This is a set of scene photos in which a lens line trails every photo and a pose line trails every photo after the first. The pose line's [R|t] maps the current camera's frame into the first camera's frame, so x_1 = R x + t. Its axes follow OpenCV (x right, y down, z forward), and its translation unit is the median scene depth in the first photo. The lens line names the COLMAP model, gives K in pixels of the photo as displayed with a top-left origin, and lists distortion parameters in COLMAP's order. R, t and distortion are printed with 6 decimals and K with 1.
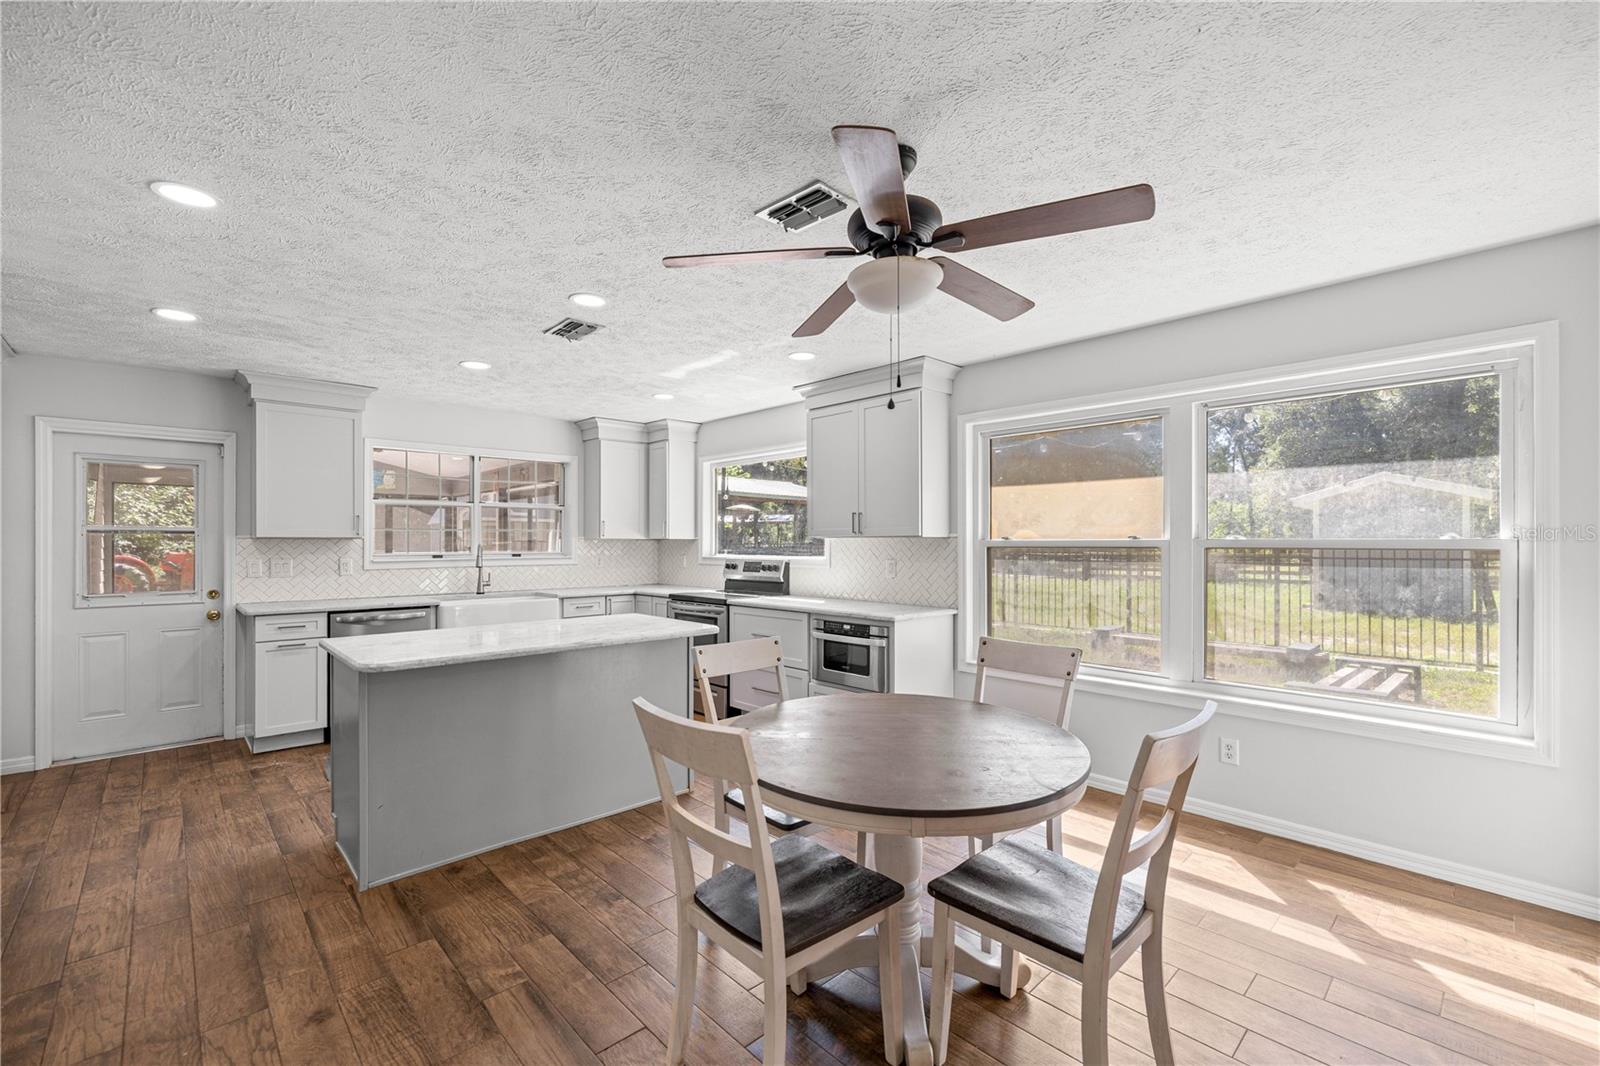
lens RADIAL K [[675.2, 0, 786.9], [0, 675.2, 560.9], [0, 0, 1]] dist [0.003833, -0.000168]
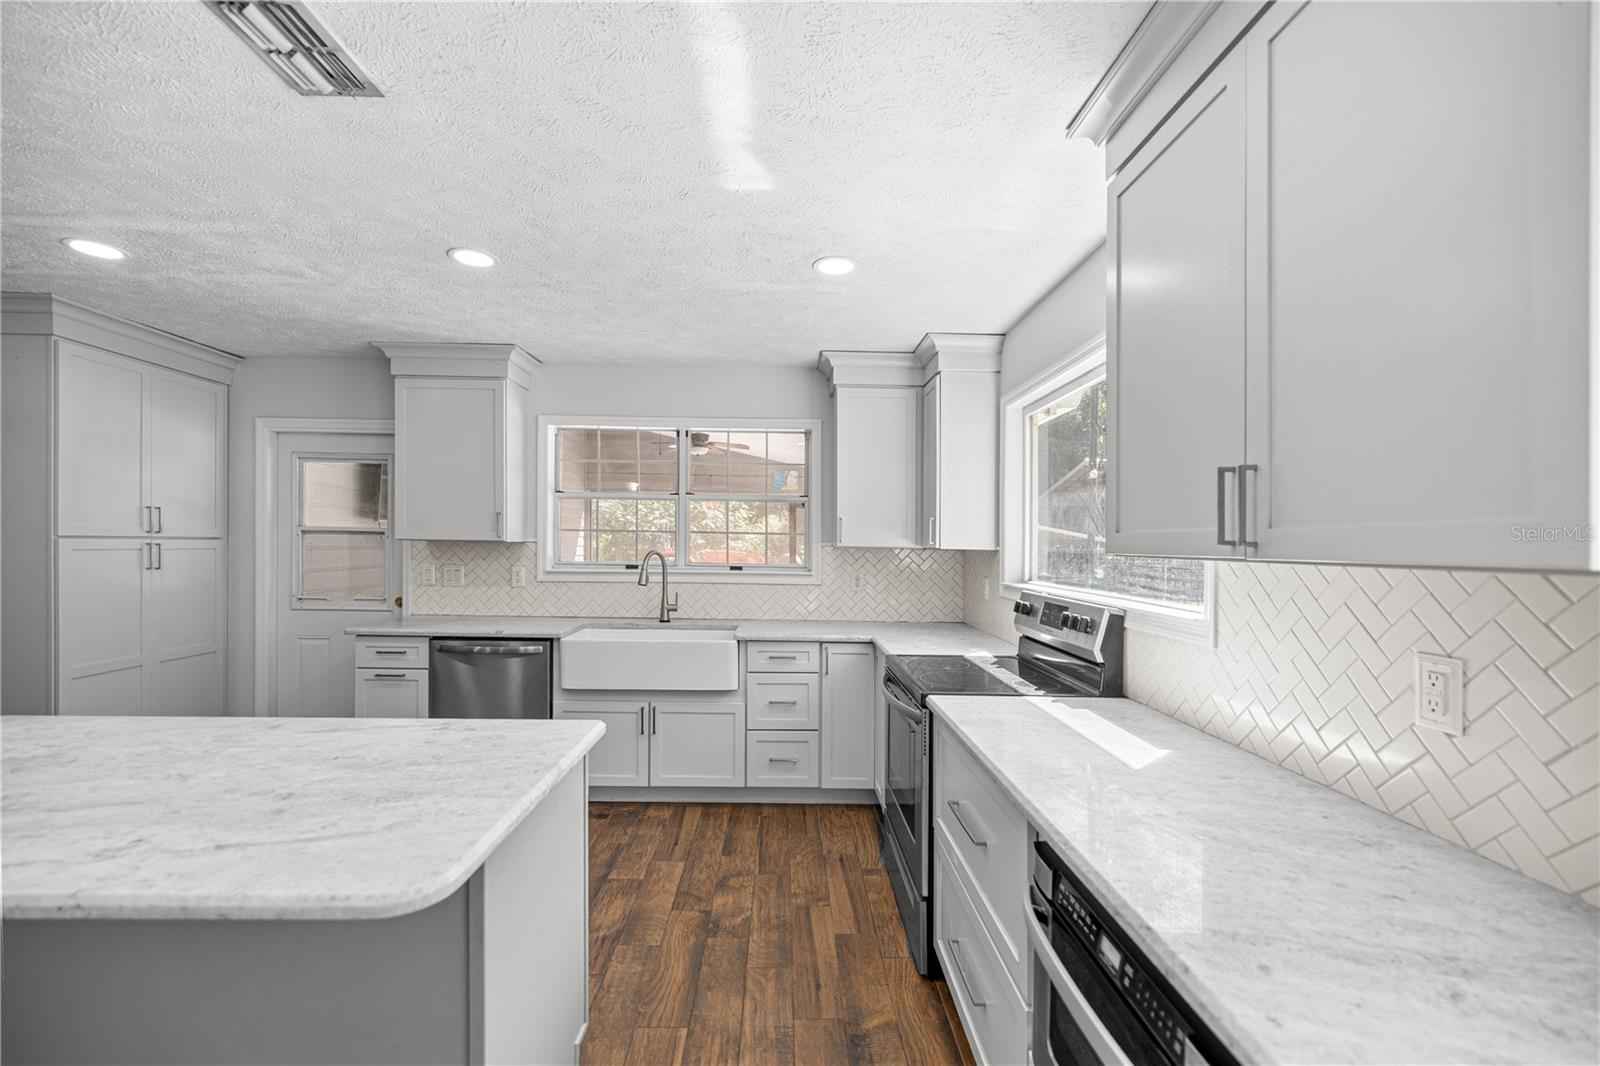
lens RADIAL K [[675.2, 0, 794.7], [0, 675.2, 547.1], [0, 0, 1]] dist [0.003833, -0.000168]
pose [[0.746807, 0.017541, -0.664810, 0.123729], [-0.034032, 0.999350, -0.011862, -0.026772], [0.664170, 0.031484, 0.746919, 0.576494]]
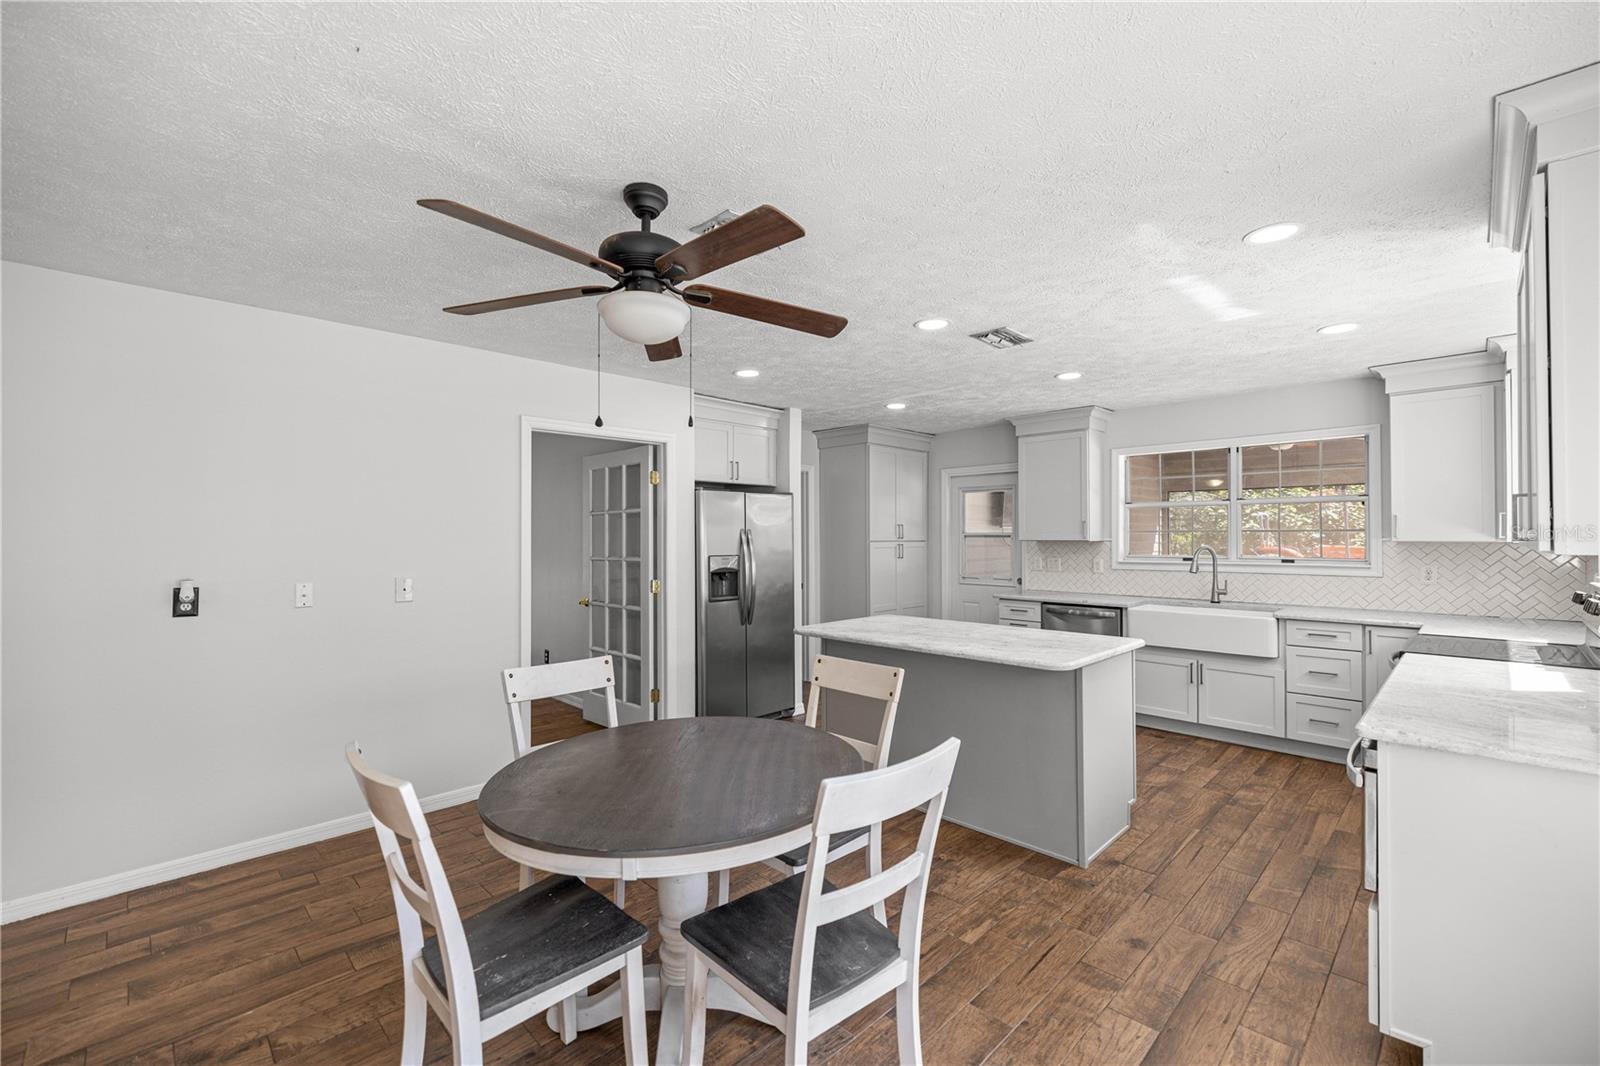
lens RADIAL K [[675.2, 0, 807.0], [0, 675.2, 548.2], [0, 0, 1]] dist [0.003833, -0.000168]
pose [[0.044996, 0.019029, -0.998806, 0.430403], [-0.023355, 0.999565, 0.017991, -0.027905], [0.998714, 0.022518, 0.045421, 0.431056]]
